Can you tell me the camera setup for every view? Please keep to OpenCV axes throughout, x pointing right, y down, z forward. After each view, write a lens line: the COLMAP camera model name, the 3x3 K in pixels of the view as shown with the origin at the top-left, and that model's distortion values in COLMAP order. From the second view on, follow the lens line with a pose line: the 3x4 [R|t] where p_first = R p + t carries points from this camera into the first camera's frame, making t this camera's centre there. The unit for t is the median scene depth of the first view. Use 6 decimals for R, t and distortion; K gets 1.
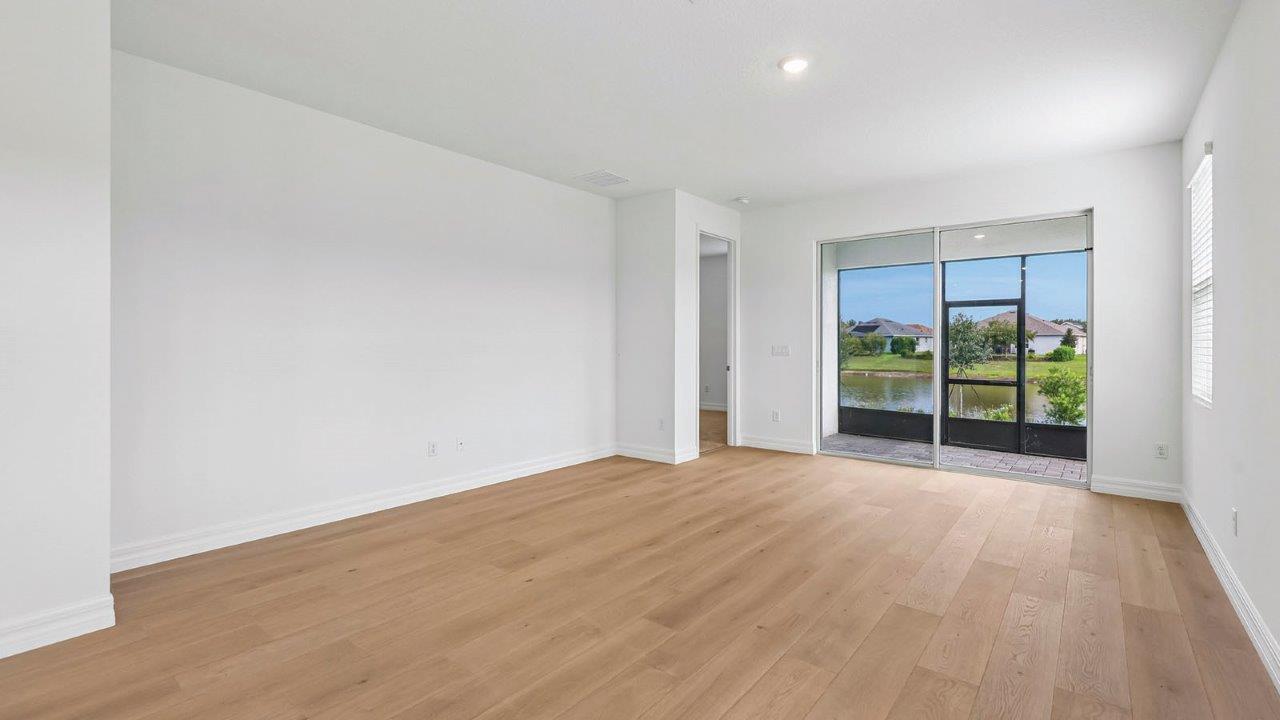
lens RADIAL K [[563.2, 0, 644.7], [0, 563.2, 345.1], [0, 0, 1]] dist [0.008498, -0.001884]
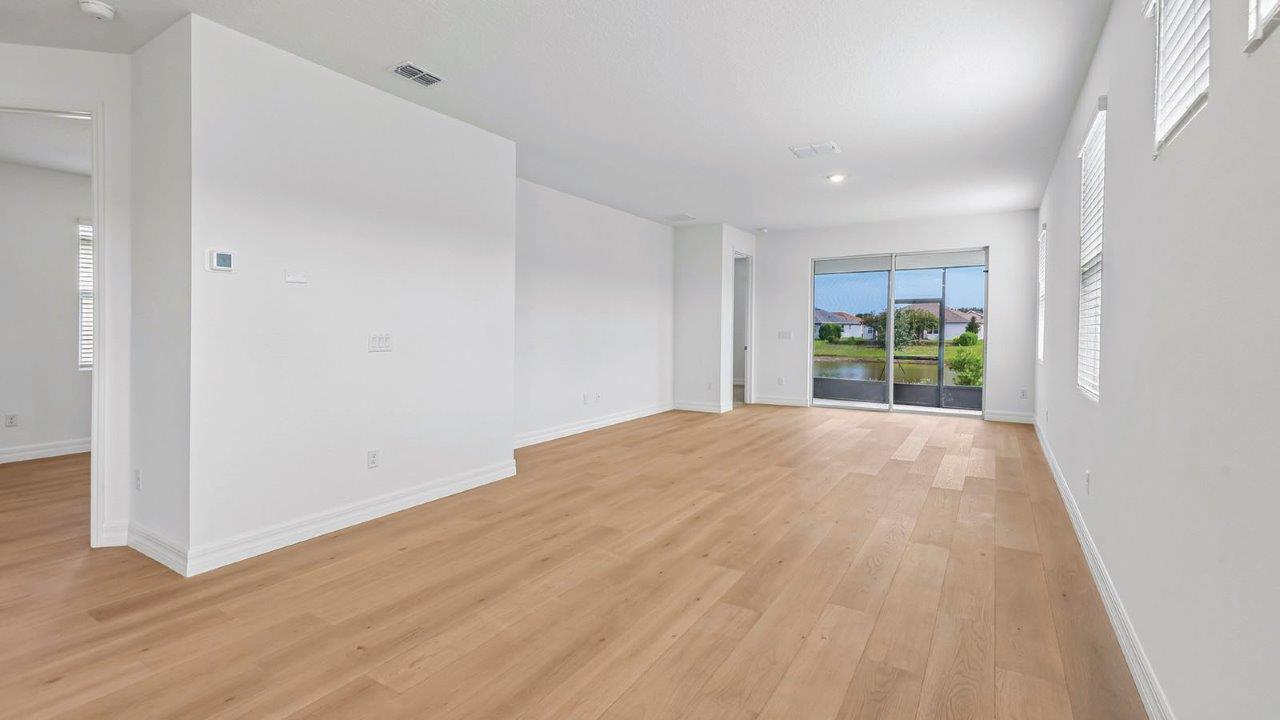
lens RADIAL K [[563.2, 0, 634.5], [0, 563.2, 351.3], [0, 0, 1]] dist [0.008498, -0.001884]
pose [[0.994528, -0.005381, 0.104333, -0.331846], [0.001834, 0.999418, 0.034058, 0.001398], [-0.104455, -0.033681, 0.993959, -0.438273]]
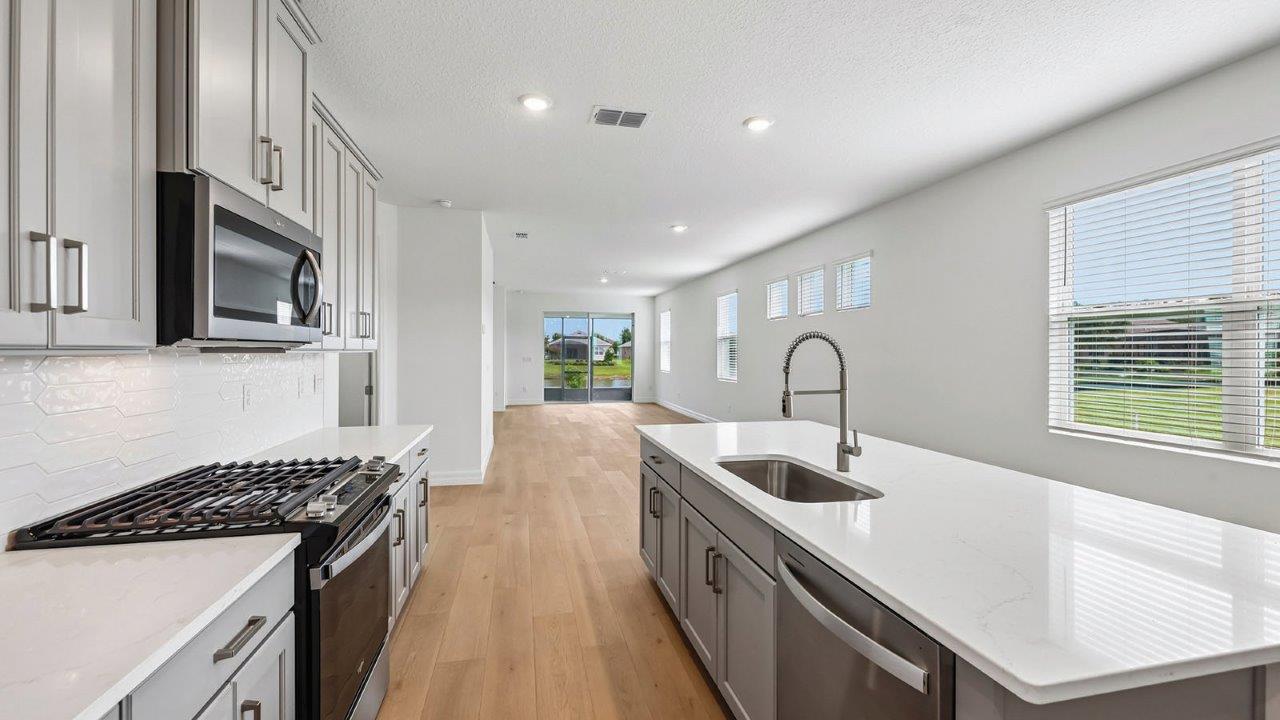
lens RADIAL K [[563.2, 0, 642.5], [0, 563.2, 354.1], [0, 0, 1]] dist [0.008498, -0.001884]
pose [[0.631409, 0.001586, 0.775448, -1.373045], [-0.006026, 0.999978, 0.002862, -0.021909], [-0.775427, -0.006481, 0.631405, -0.863320]]
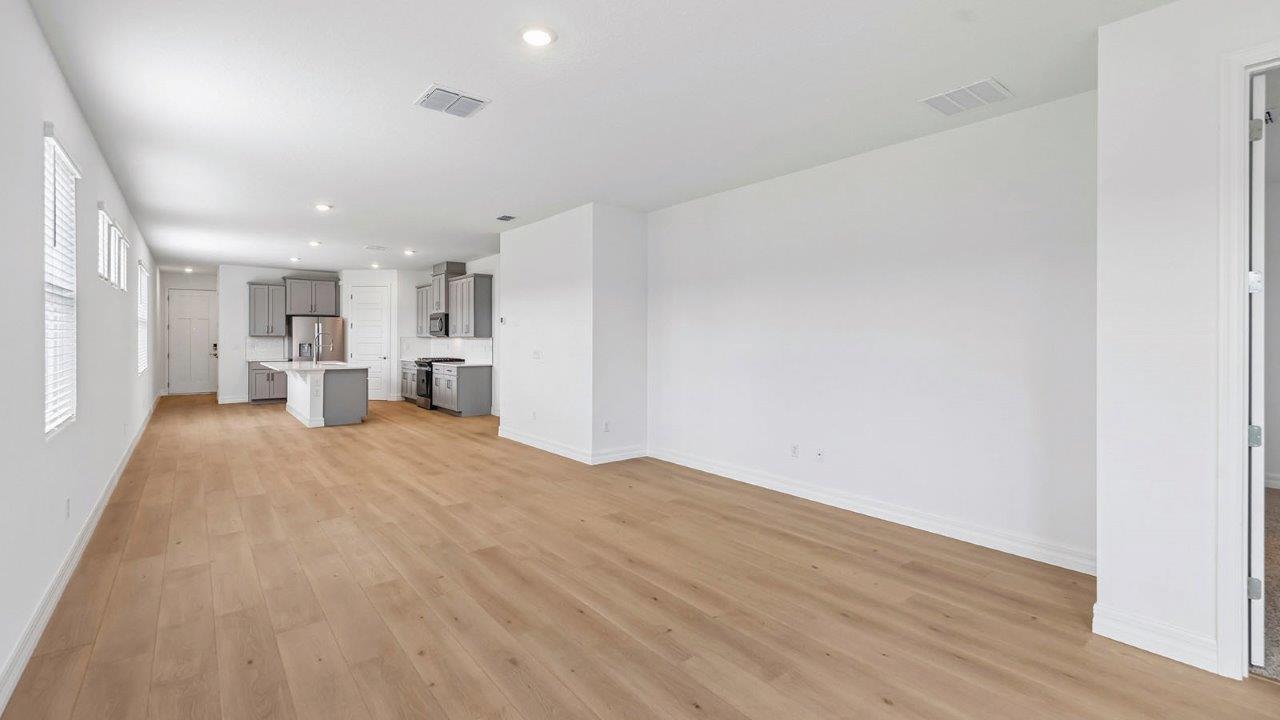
lens RADIAL K [[563.2, 0, 655.4], [0, 563.2, 331.4], [0, 0, 1]] dist [0.008498, -0.001884]
pose [[-0.213545, -0.011817, -0.976862, 0.618173], [-0.008959, 0.999908, -0.010137, -0.029090], [0.976892, 0.006587, -0.213631, 0.783499]]
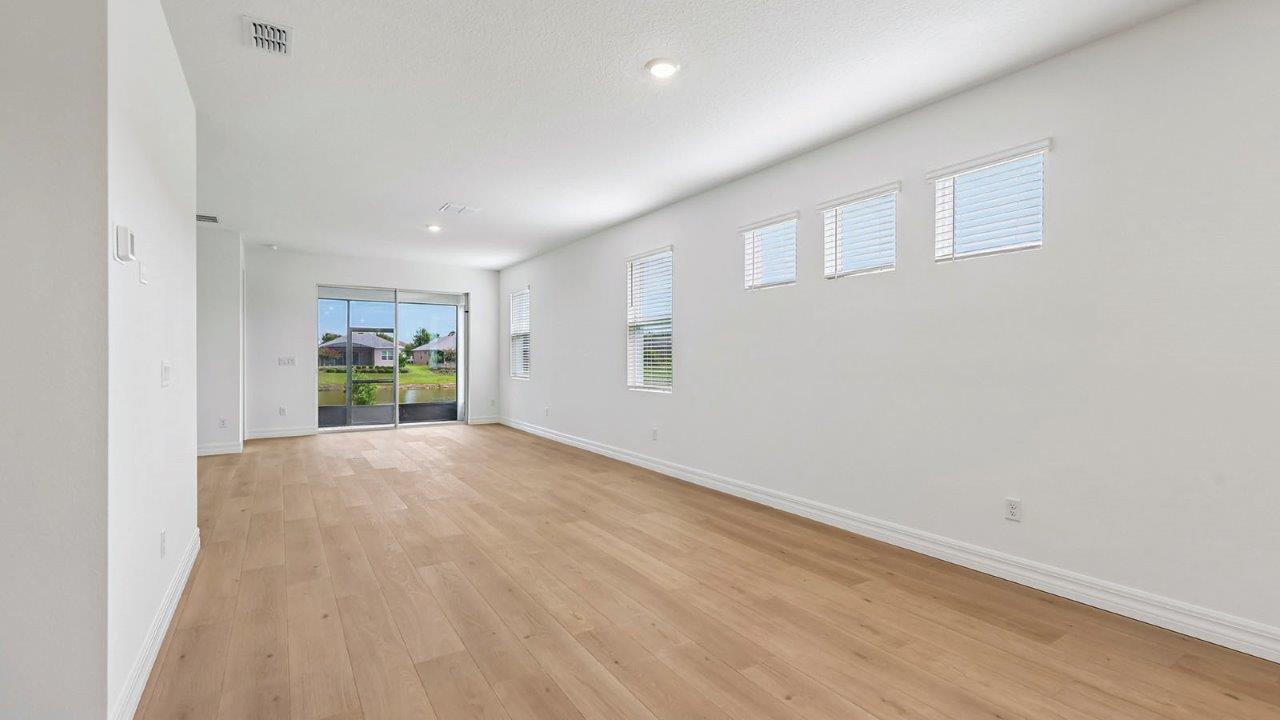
lens RADIAL K [[563.2, 0, 648.7], [0, 563.2, 359.9], [0, 0, 1]] dist [0.008498, -0.001884]
pose [[0.309668, -0.002238, 0.950842, -0.878827], [0.000205, 0.999997, 0.002286, 0.003437], [-0.950845, -0.000513, 0.309668, -0.258785]]
